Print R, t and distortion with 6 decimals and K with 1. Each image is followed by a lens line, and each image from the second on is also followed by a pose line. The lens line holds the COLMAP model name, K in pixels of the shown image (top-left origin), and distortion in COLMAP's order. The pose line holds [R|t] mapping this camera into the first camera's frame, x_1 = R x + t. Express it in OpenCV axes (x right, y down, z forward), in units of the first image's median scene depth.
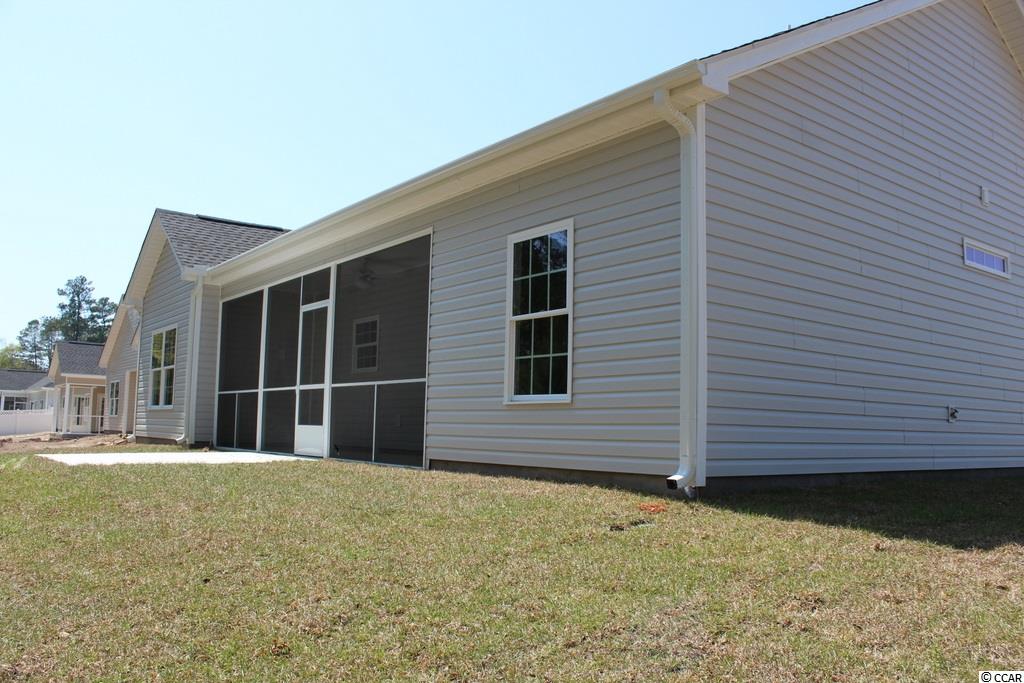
lens RADIAL K [[864.5, 0, 489.7], [0, 864.5, 342.2], [0, 0, 1]] dist [-0.145131, 0.122743]
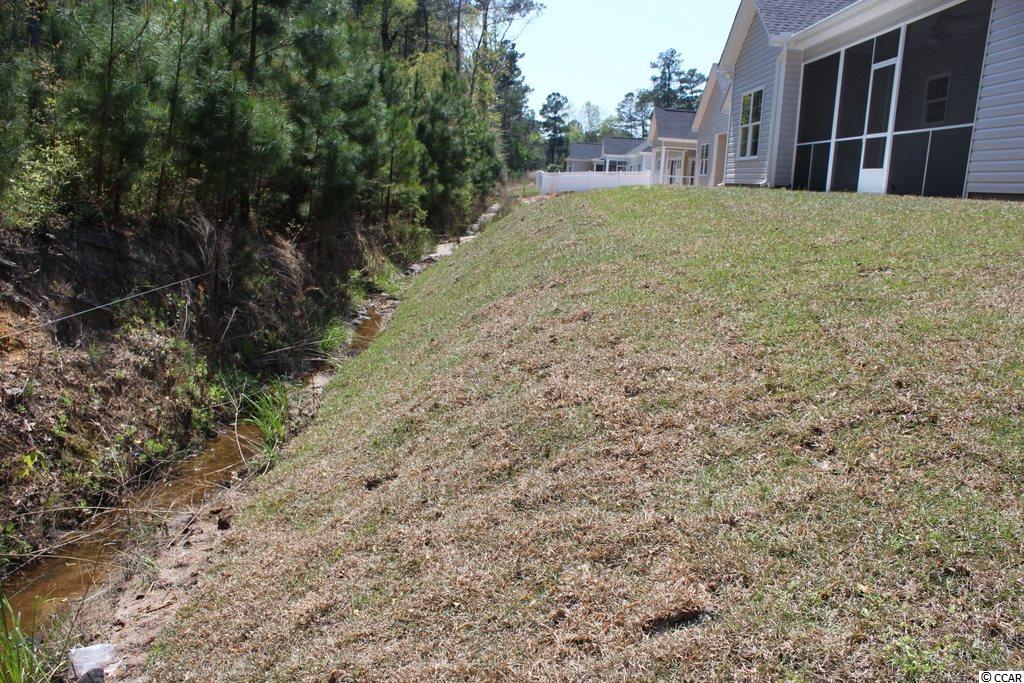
lens RADIAL K [[864.5, 0, 489.7], [0, 864.5, 342.2], [0, 0, 1]] dist [-0.145131, 0.122743]
pose [[0.794080, 0.133644, -0.592939, 0.063458], [0.026460, 0.967002, 0.253391, 0.015108], [0.607237, -0.216902, 0.764341, -0.180146]]
